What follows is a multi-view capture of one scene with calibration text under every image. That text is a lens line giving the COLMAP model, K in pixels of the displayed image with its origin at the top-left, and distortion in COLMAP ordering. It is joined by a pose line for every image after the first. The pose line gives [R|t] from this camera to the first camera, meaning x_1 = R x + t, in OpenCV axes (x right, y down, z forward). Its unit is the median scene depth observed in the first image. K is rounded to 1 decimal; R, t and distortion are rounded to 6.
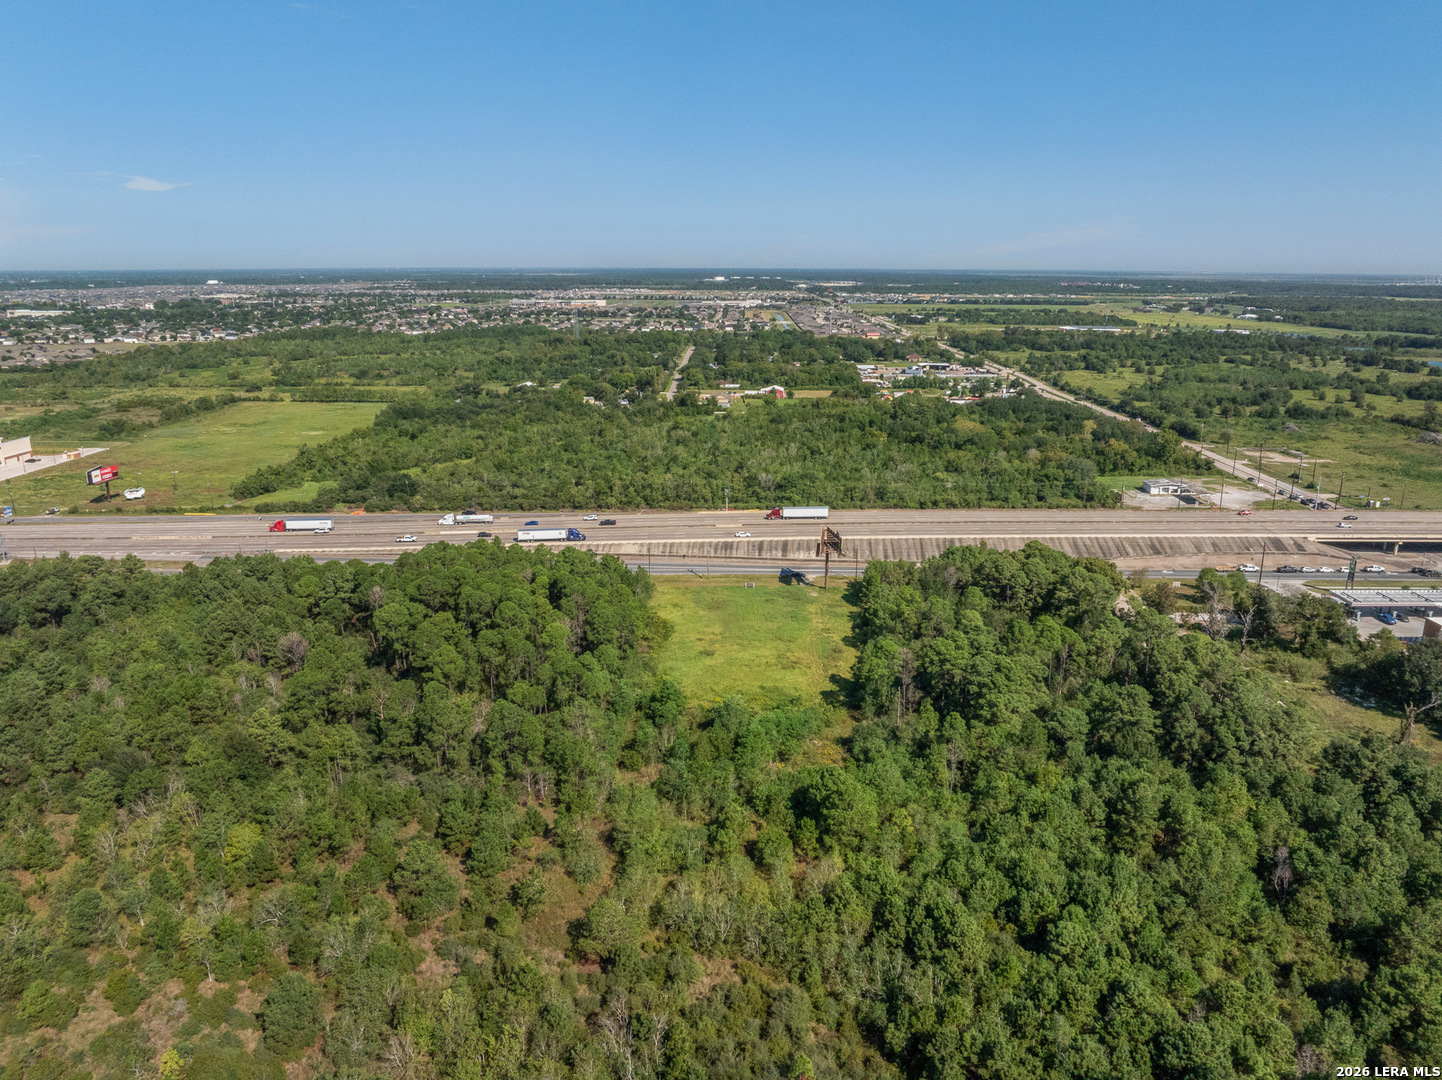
lens RADIAL K [[1014.1, 0, 717.9], [0, 1014.1, 535.0], [0, 0, 1]] dist [-0.048020, -0.005567]
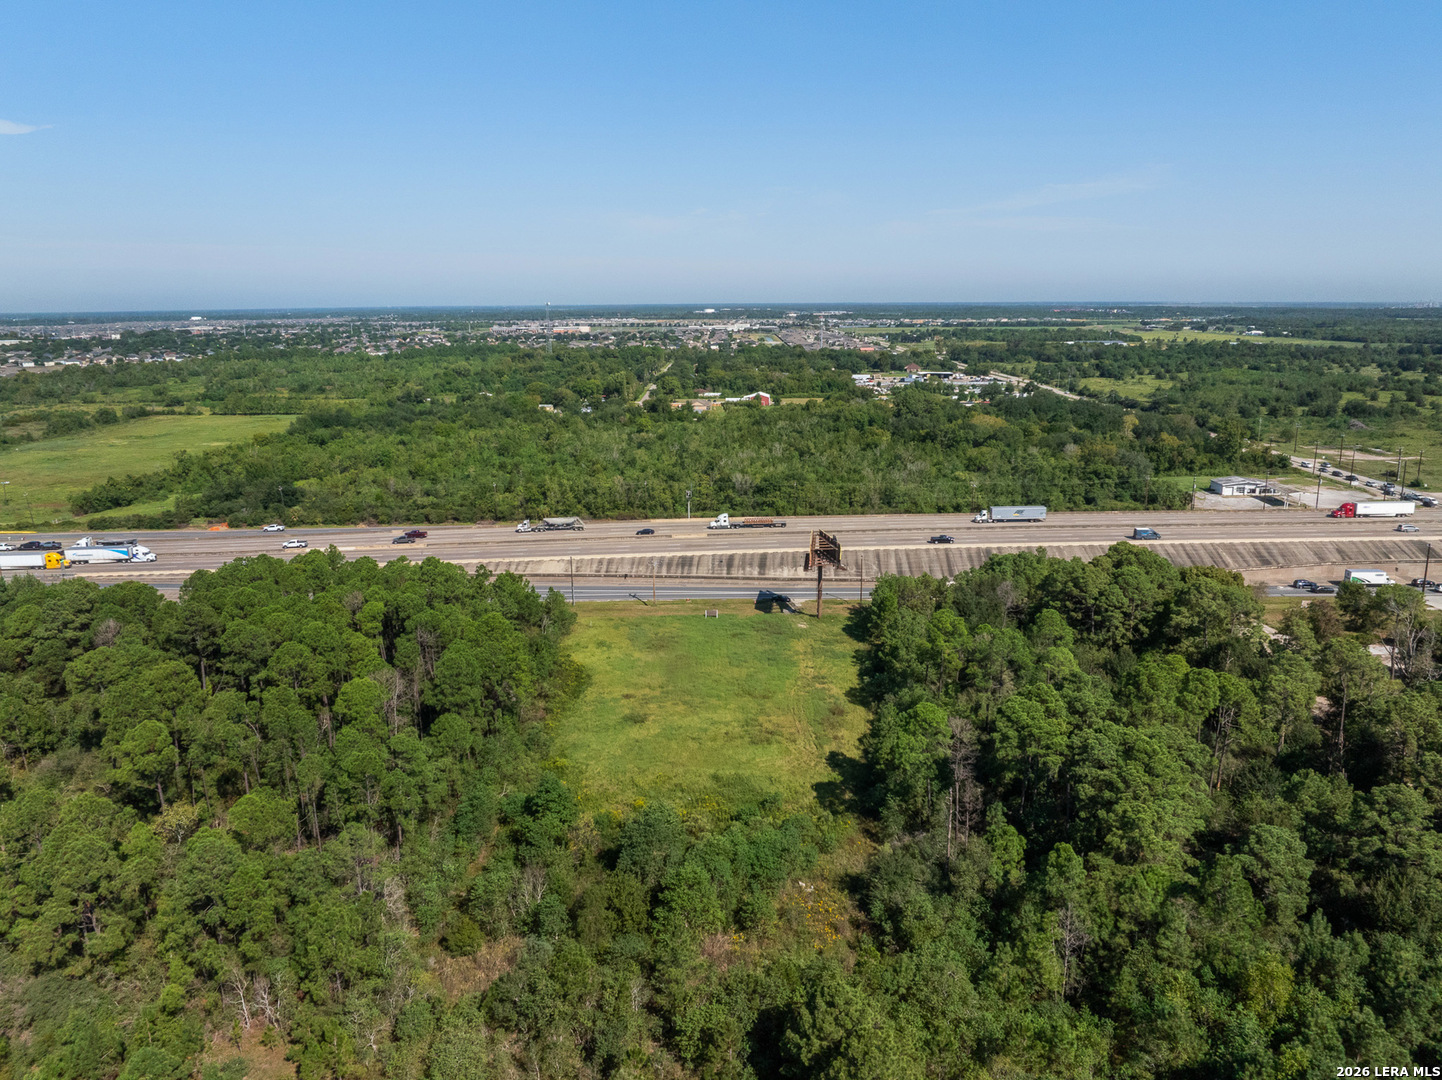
lens RADIAL K [[1014.1, 0, 721.1], [0, 1014.1, 540.2], [0, 0, 1]] dist [-0.048020, -0.005567]
pose [[0.999888, -0.012149, 0.008720, 0.024381], [0.012397, 0.999503, -0.028983, 0.014020], [-0.008363, 0.029088, 0.999542, 0.217331]]
